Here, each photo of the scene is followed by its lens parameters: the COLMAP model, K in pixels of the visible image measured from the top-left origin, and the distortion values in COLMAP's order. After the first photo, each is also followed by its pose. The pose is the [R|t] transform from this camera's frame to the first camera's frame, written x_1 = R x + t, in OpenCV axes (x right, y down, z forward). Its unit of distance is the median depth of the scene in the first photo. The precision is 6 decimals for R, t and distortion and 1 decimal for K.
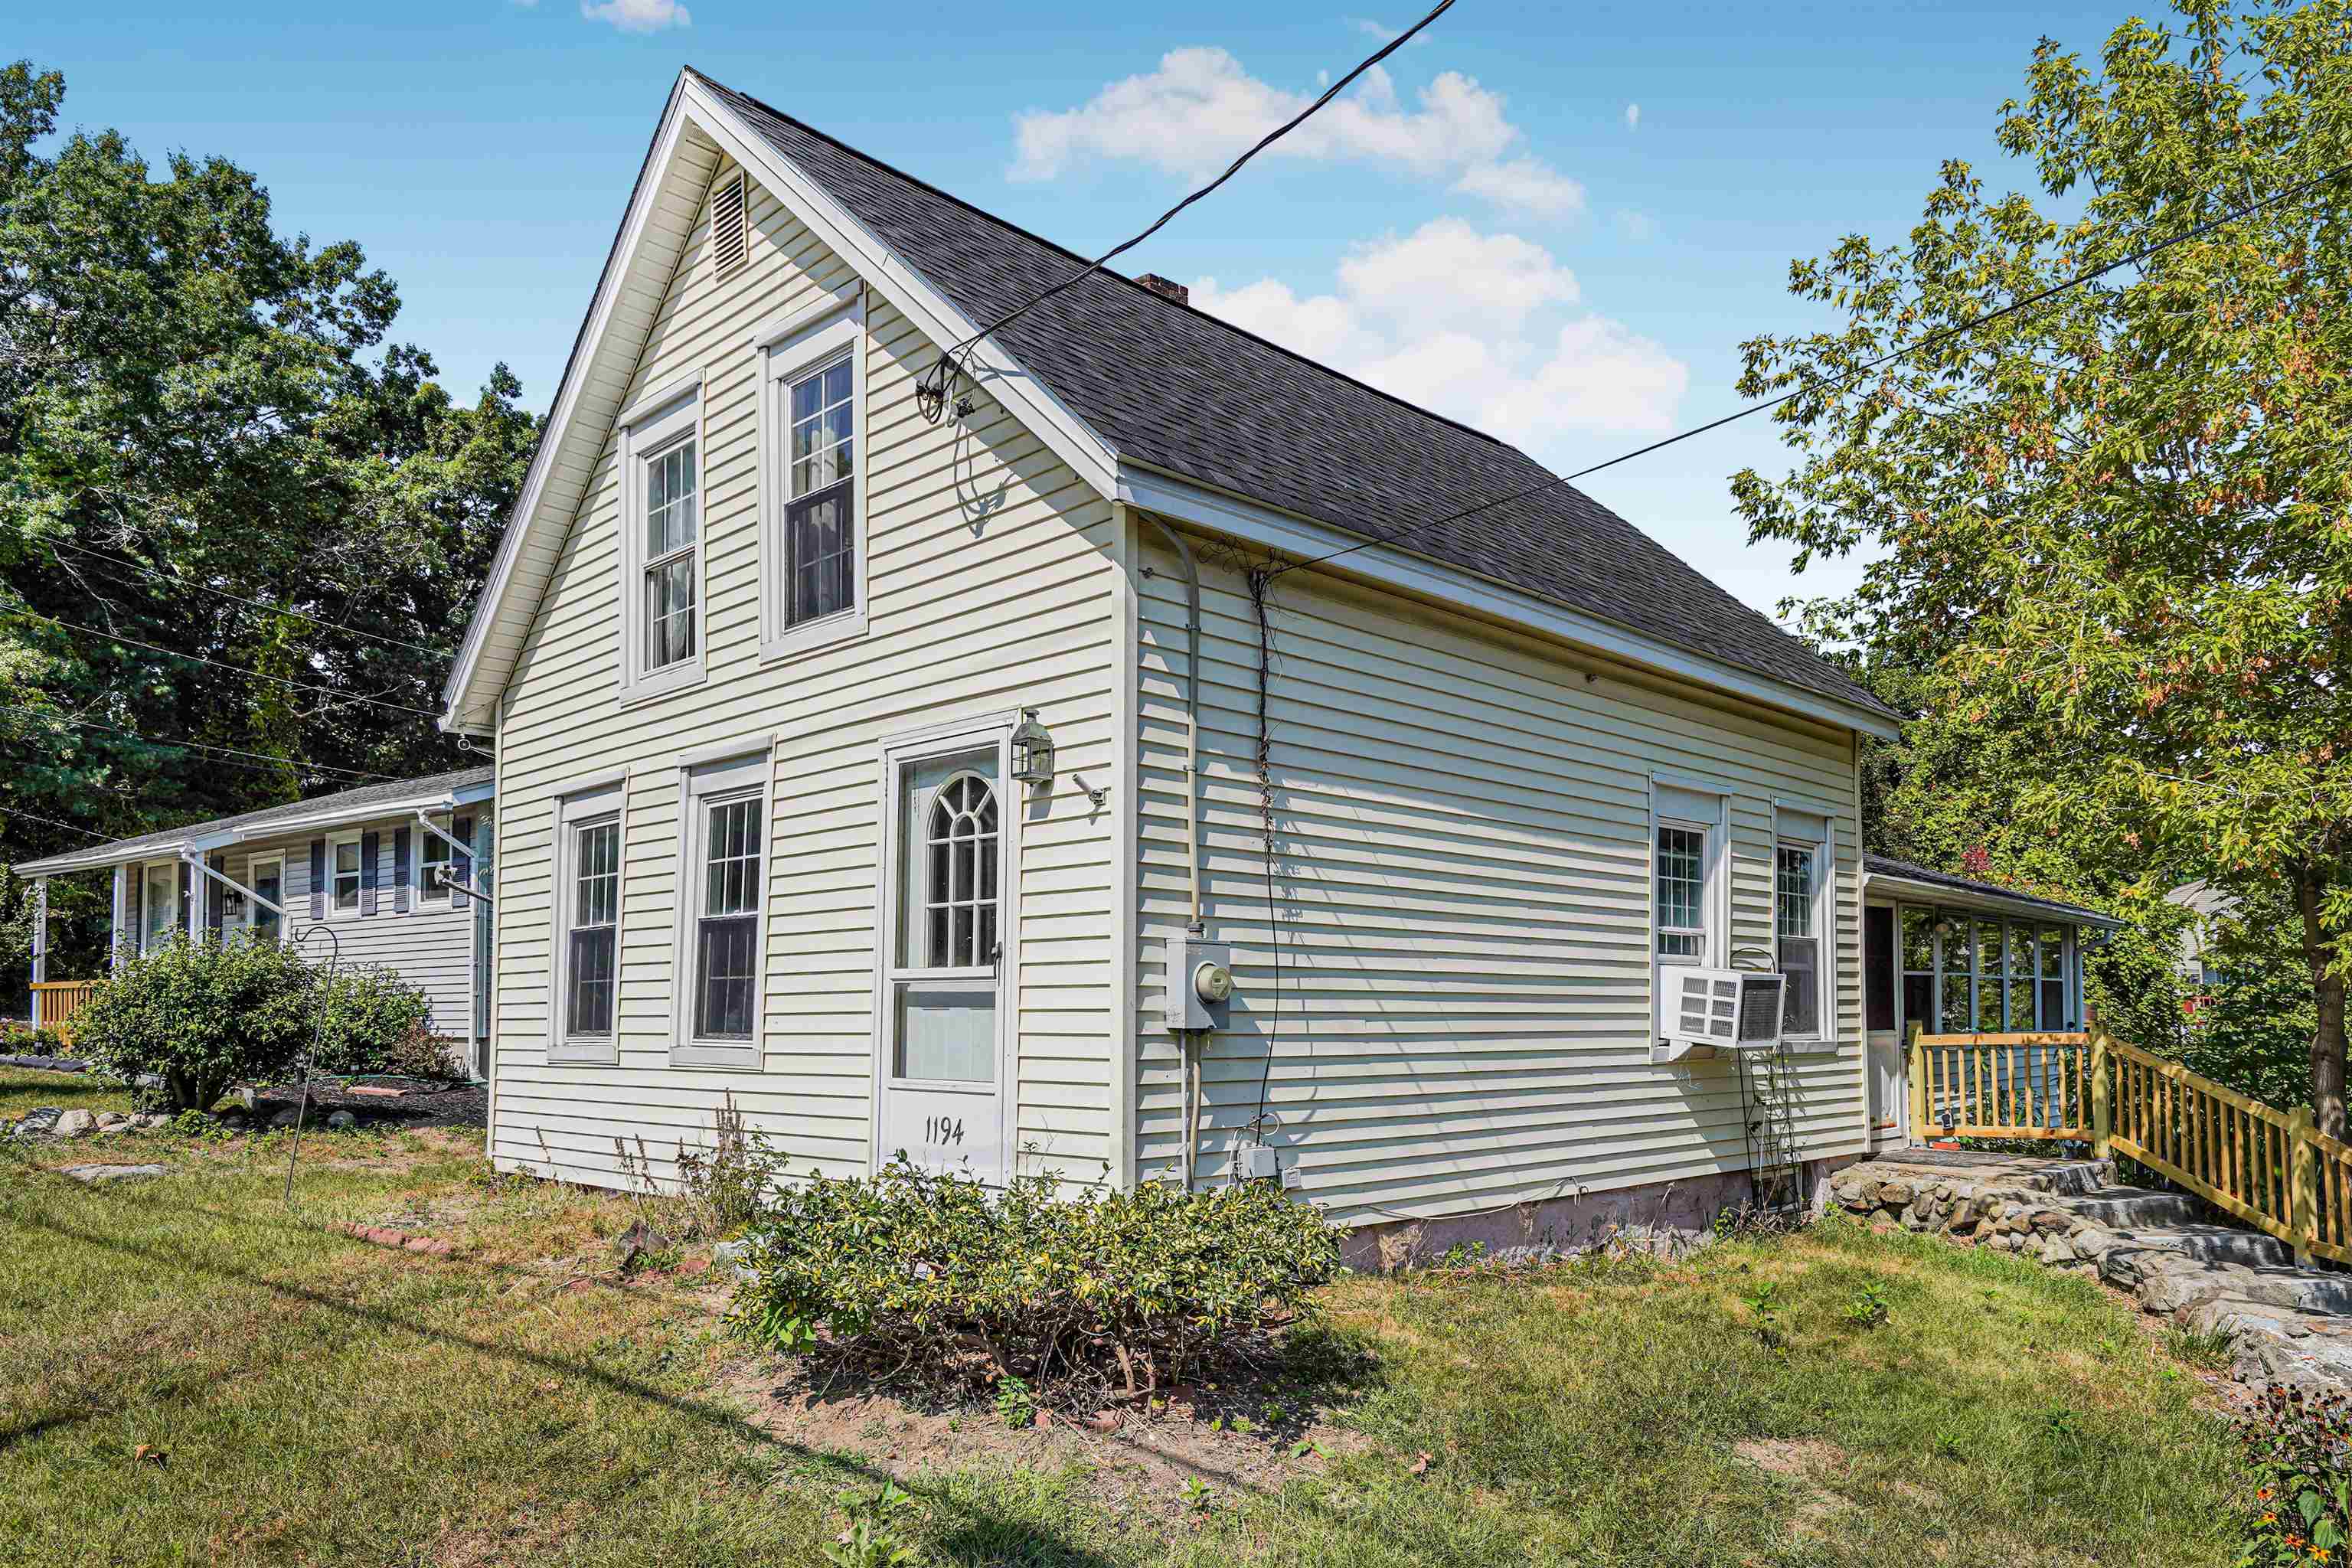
lens RADIAL K [[1598.0, 0, 1170.9], [0, 1598.0, 999.1], [0, 0, 1]] dist [0.012221, 0.007102]
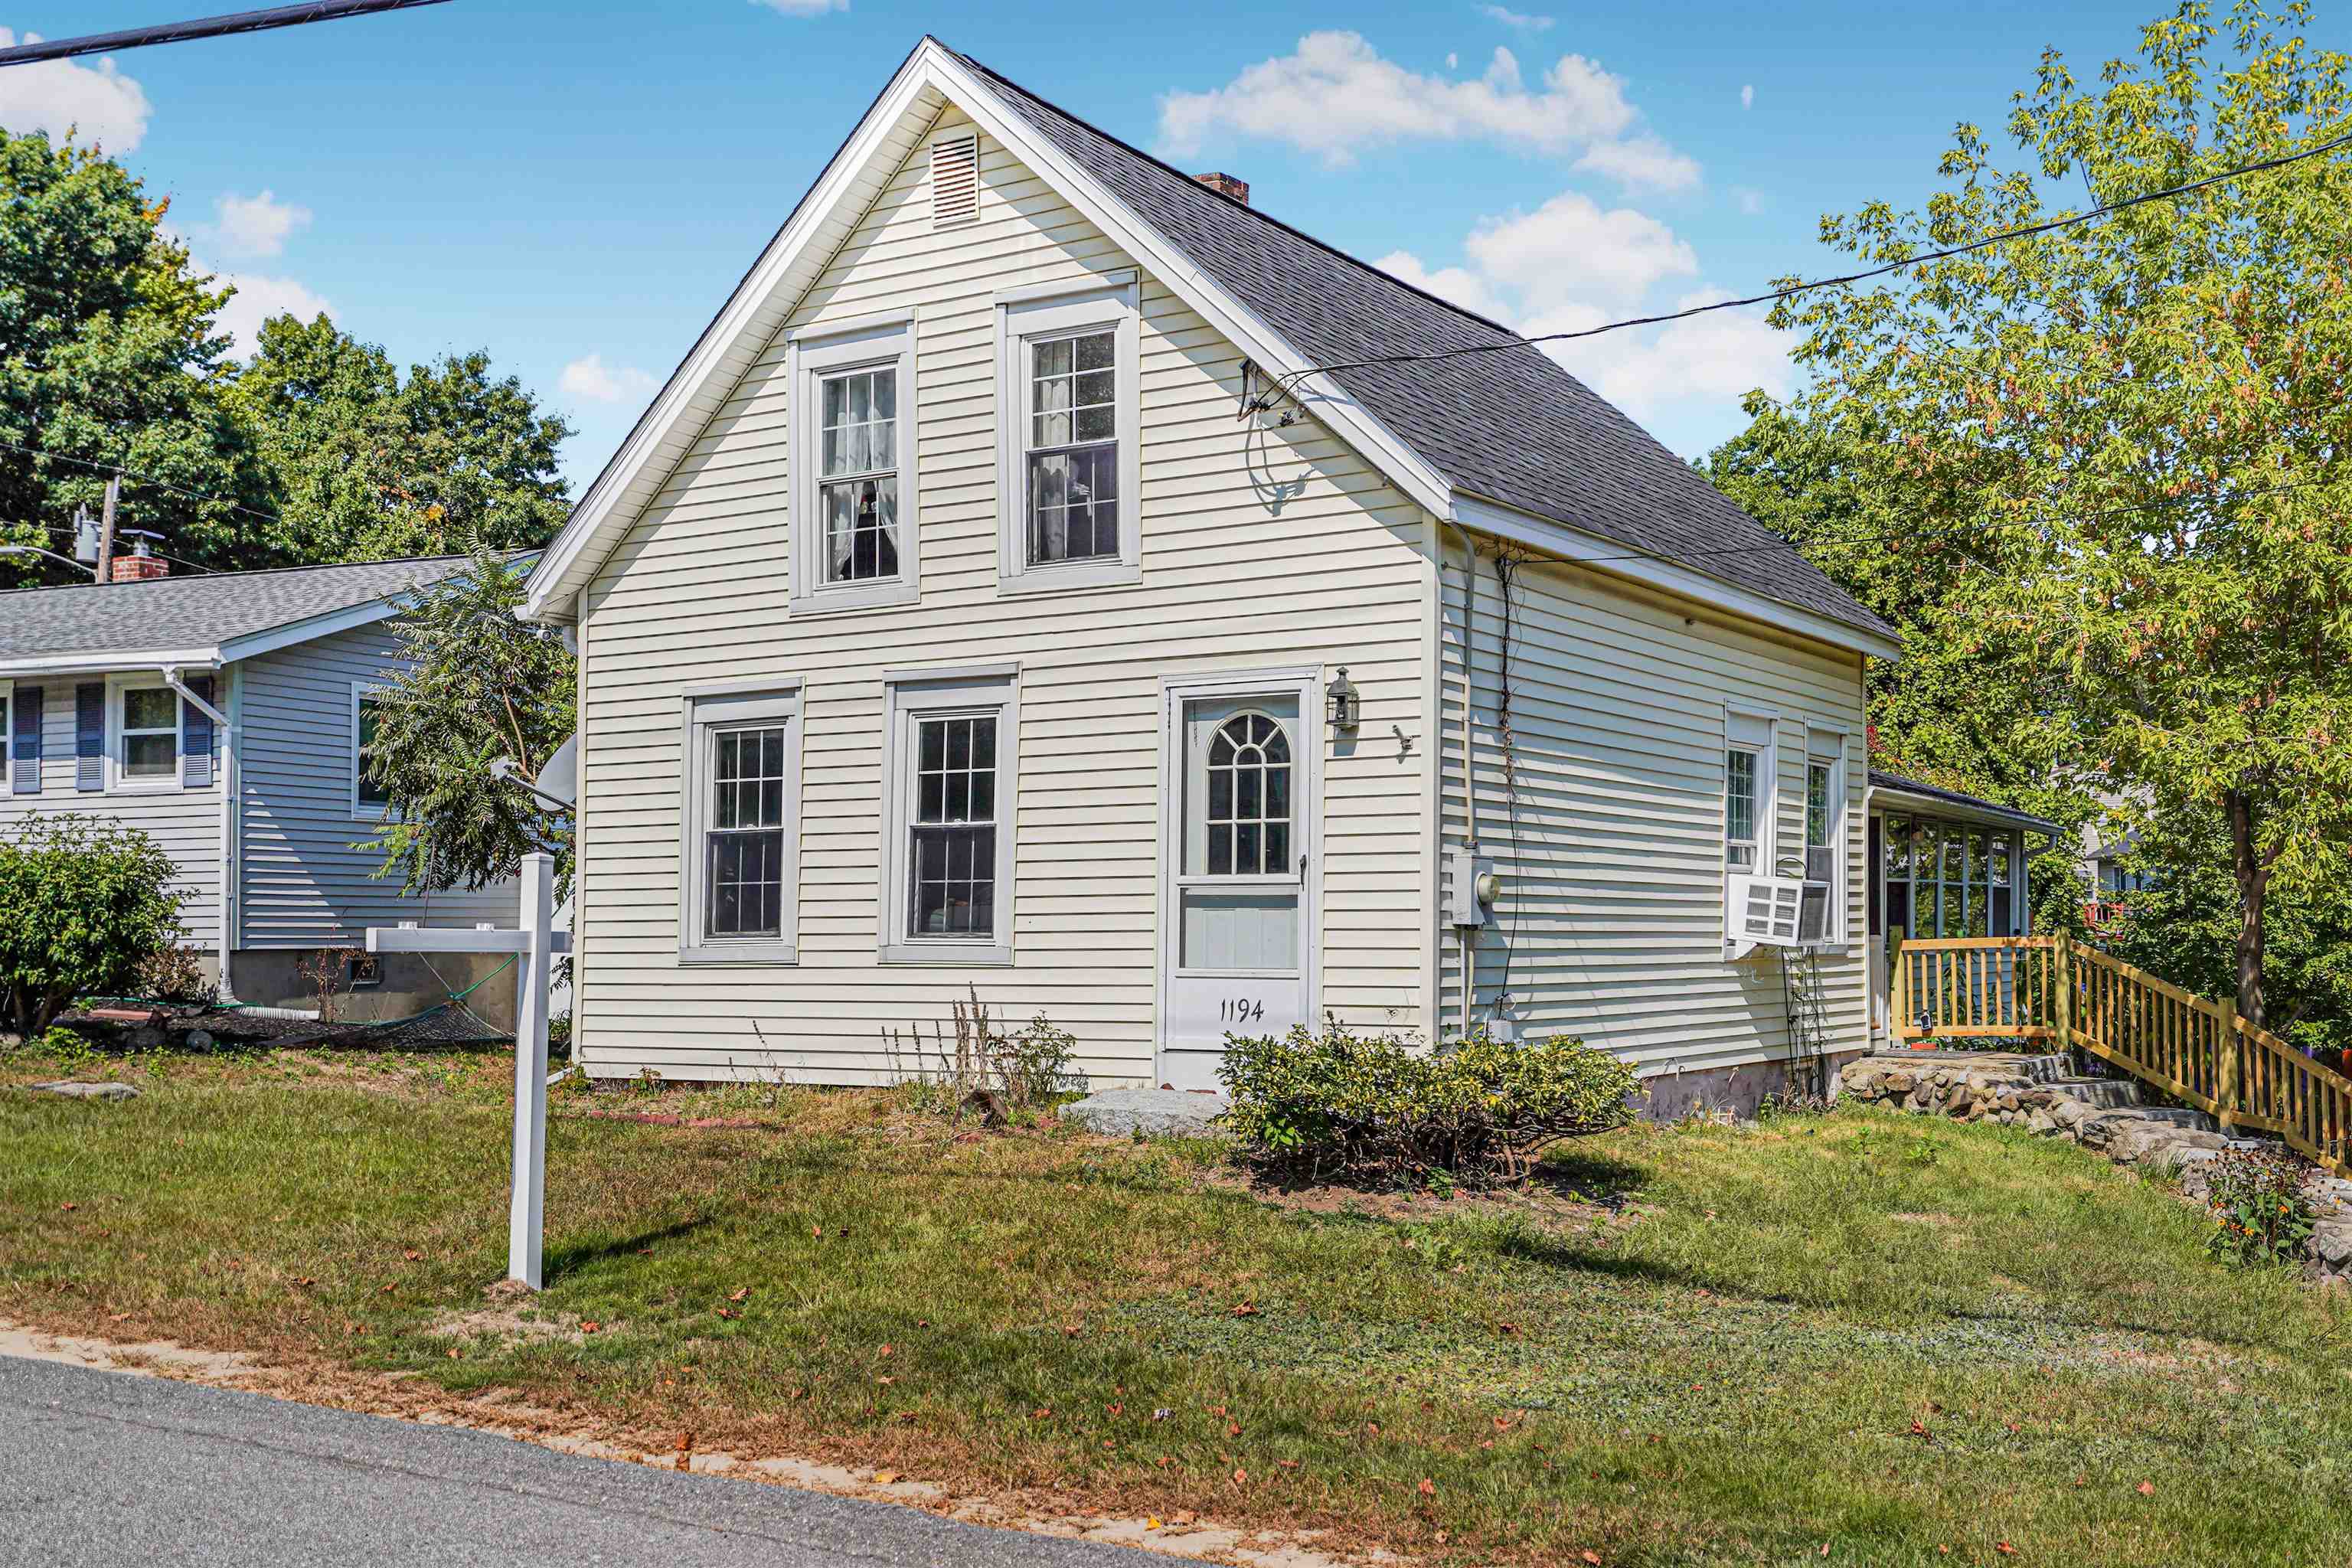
lens RADIAL K [[2482.1, 0, 1175.0], [0, 2482.1, 996.8], [0, 0, 1]] dist [0.033150, 0.000000]
pose [[0.975194, -0.005414, 0.221287, -0.494606], [-0.002450, 0.999376, 0.035249, 0.004866], [-0.221339, -0.034917, 0.974572, -0.664069]]
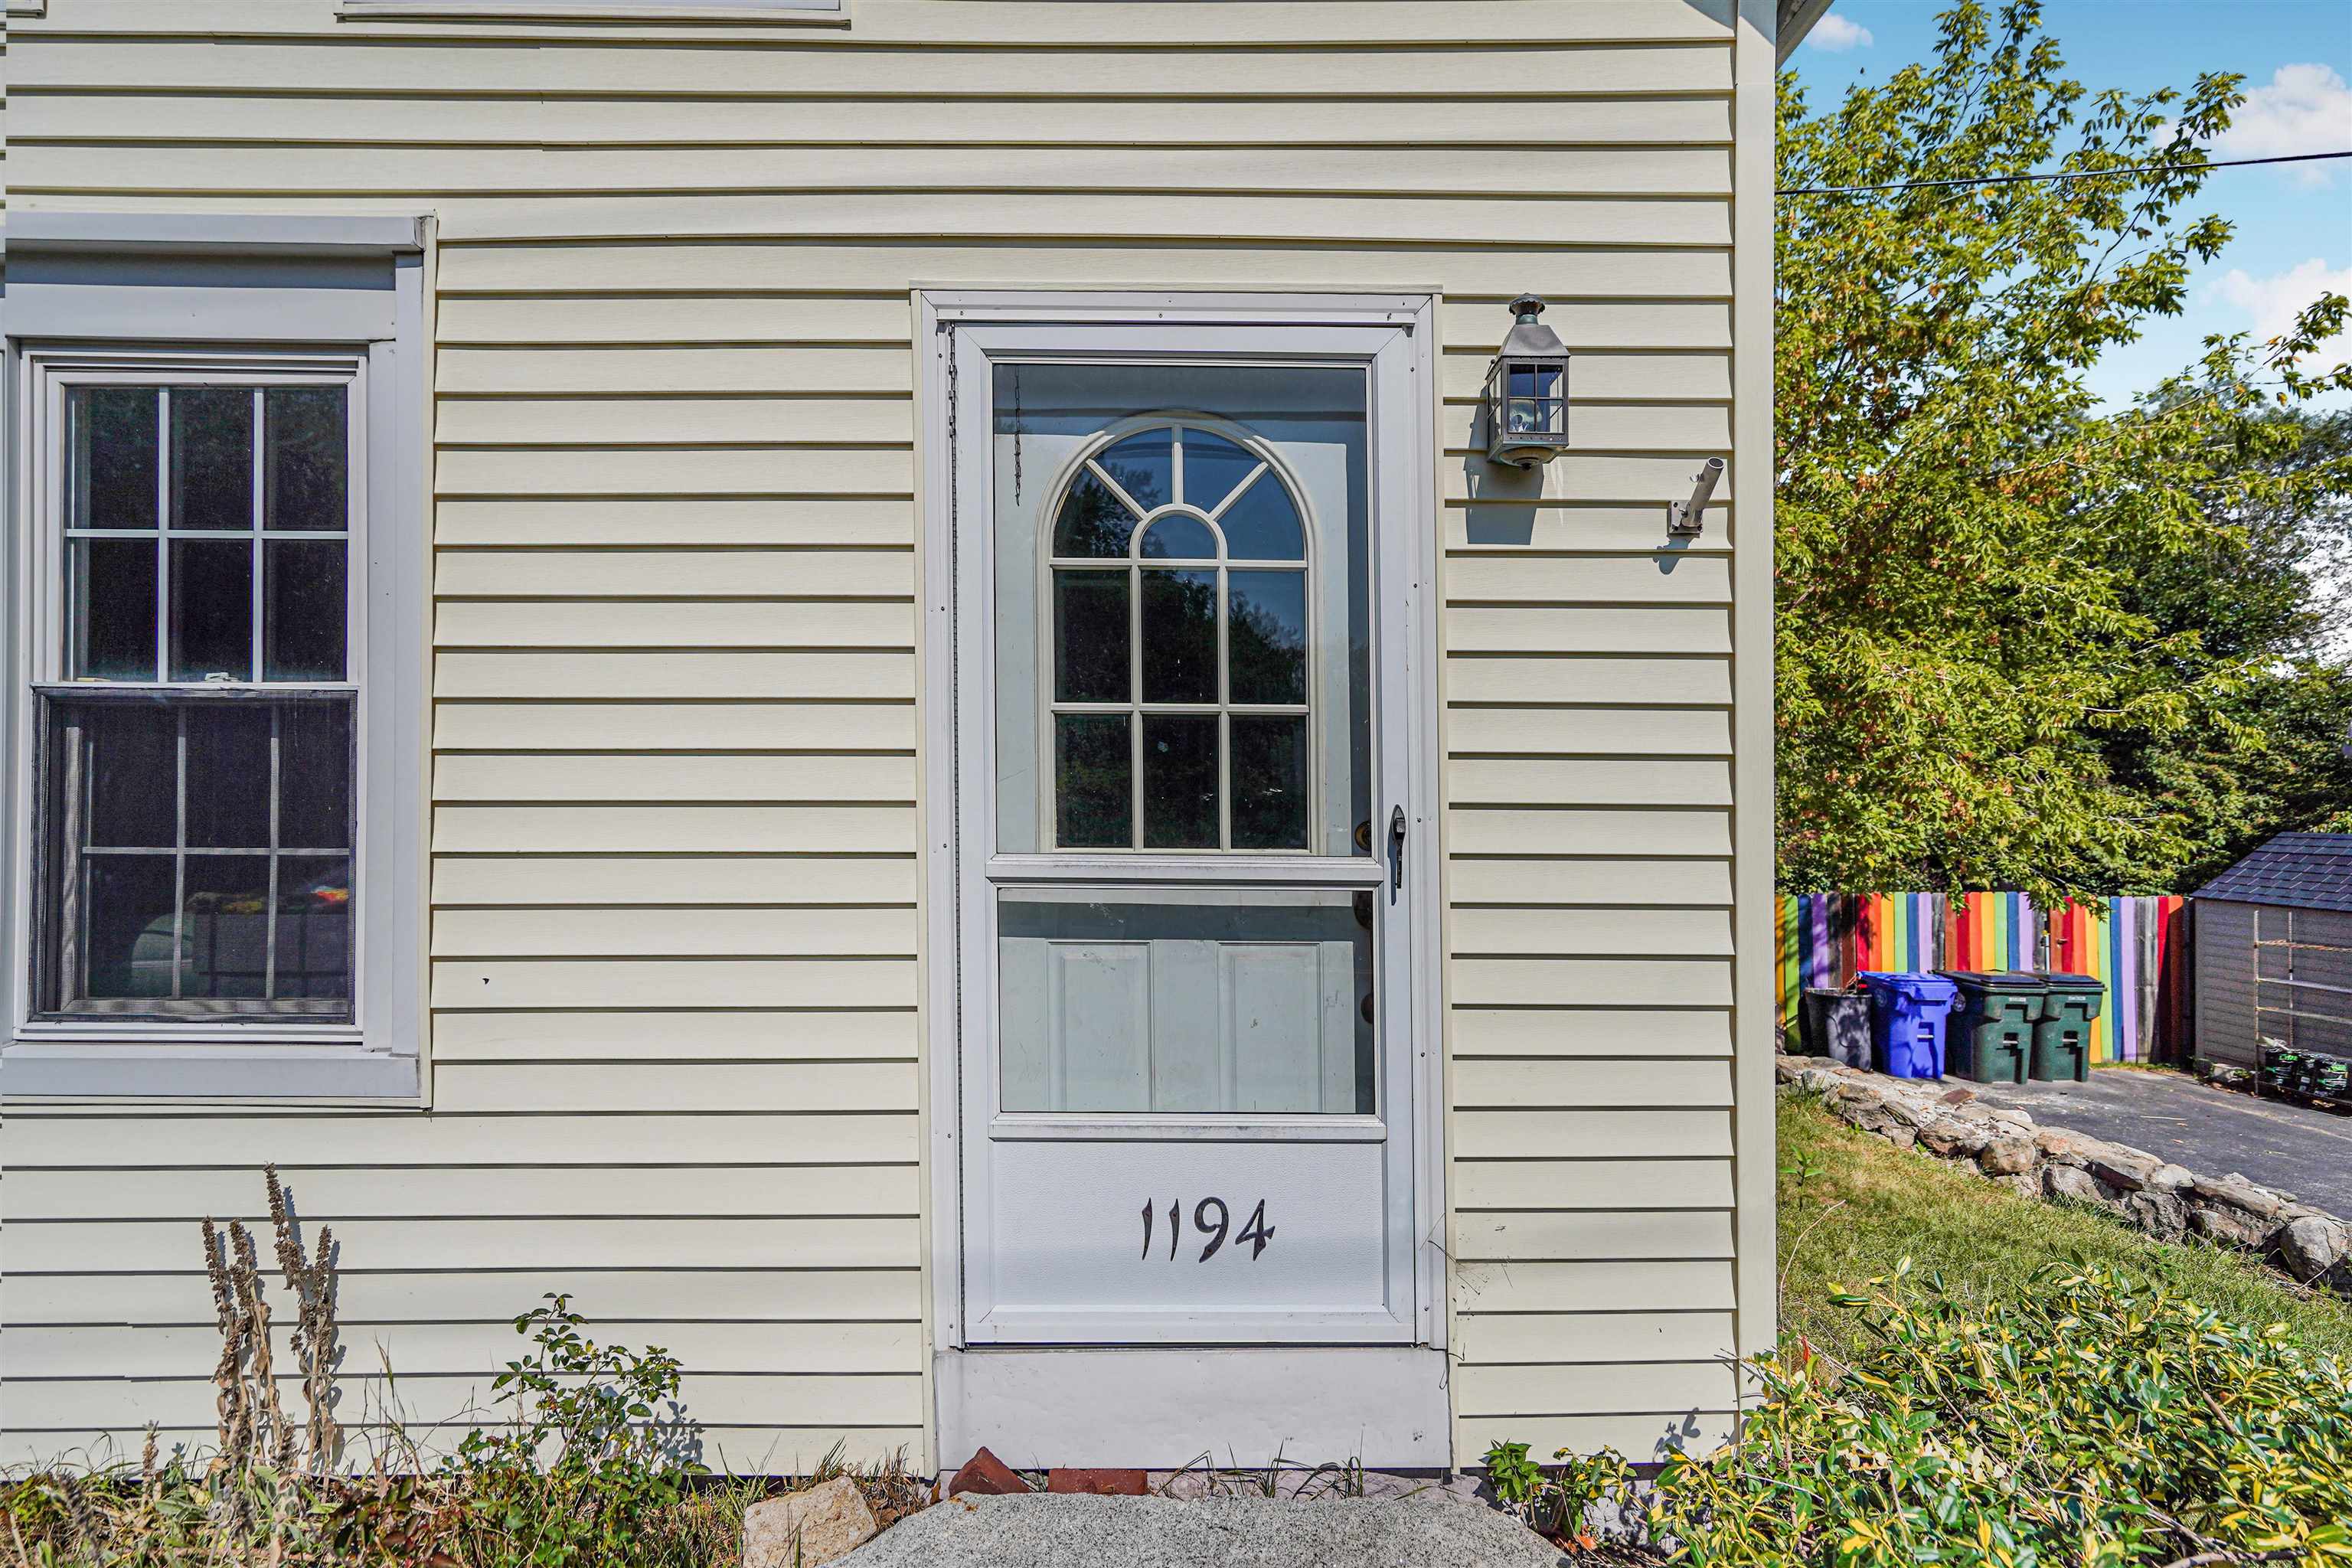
lens RADIAL K [[1126.6, 0, 1173.5], [0, 1126.6, 783.2], [0, 0, 1]] dist [0.002522, 0.002965]
pose [[0.711076, -0.021851, 0.702775, -0.295862], [-0.014664, 0.998839, 0.045894, -0.044473], [-0.702962, -0.042940, 0.709930, 0.644108]]
